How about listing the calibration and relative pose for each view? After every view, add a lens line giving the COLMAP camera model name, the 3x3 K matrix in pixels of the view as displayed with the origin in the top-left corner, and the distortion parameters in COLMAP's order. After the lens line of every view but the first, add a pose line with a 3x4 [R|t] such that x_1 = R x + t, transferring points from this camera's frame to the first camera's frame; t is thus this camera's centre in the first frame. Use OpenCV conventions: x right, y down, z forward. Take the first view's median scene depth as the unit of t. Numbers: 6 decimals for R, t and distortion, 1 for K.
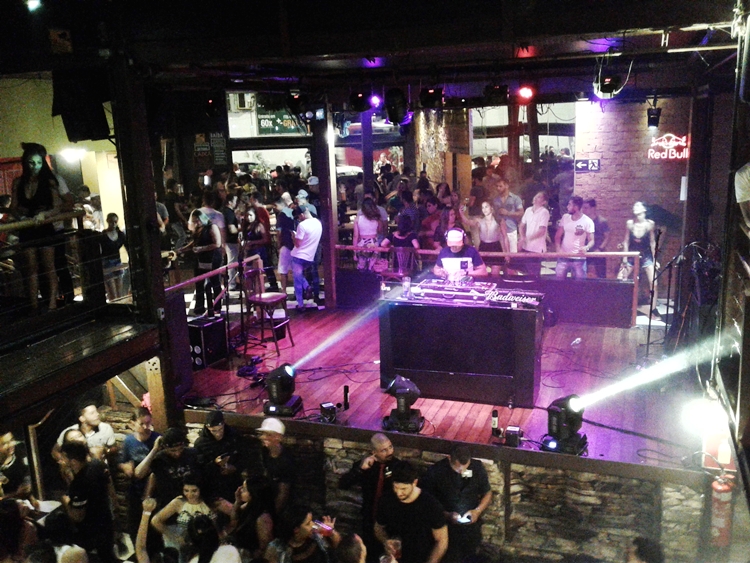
lens RADIAL K [[689.5, 0, 375.0], [0, 689.5, 281.5], [0, 0, 1]] dist [0.068335, -0.156859]
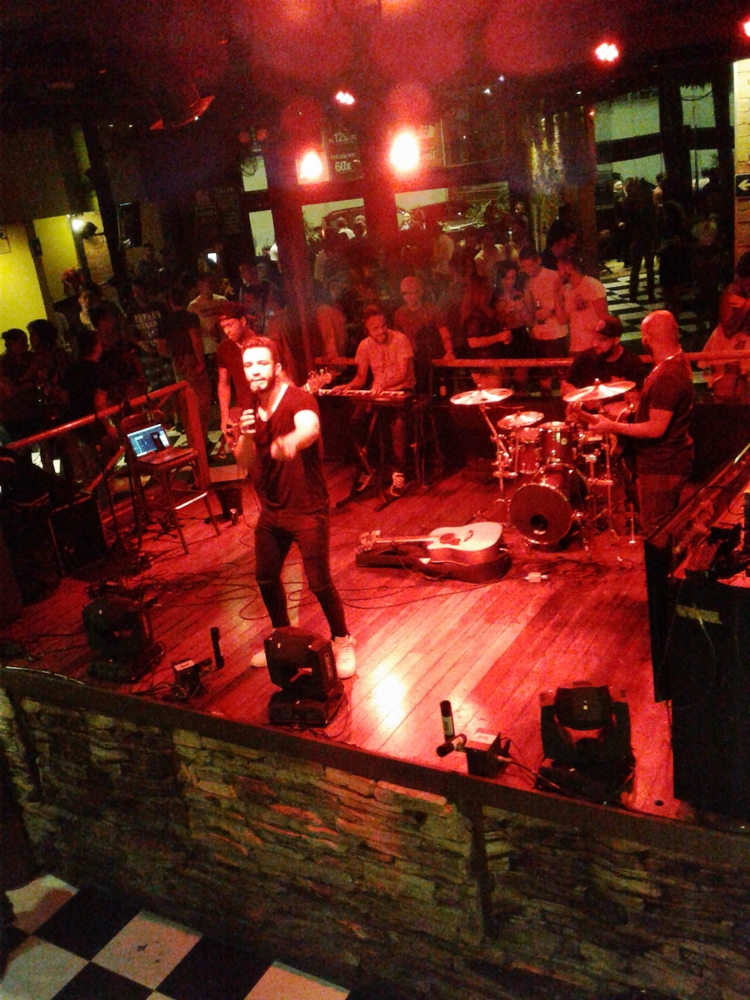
lens RADIAL K [[919.3, 0, 375.0], [0, 919.3, 500.0], [0, 0, 1]] dist [0.068335, -0.156859]
pose [[0.981762, -0.023881, -0.188607, 0.221128], [0.047261, 0.991593, 0.120454, -0.035876], [0.184145, -0.127171, 0.974637, 0.315816]]
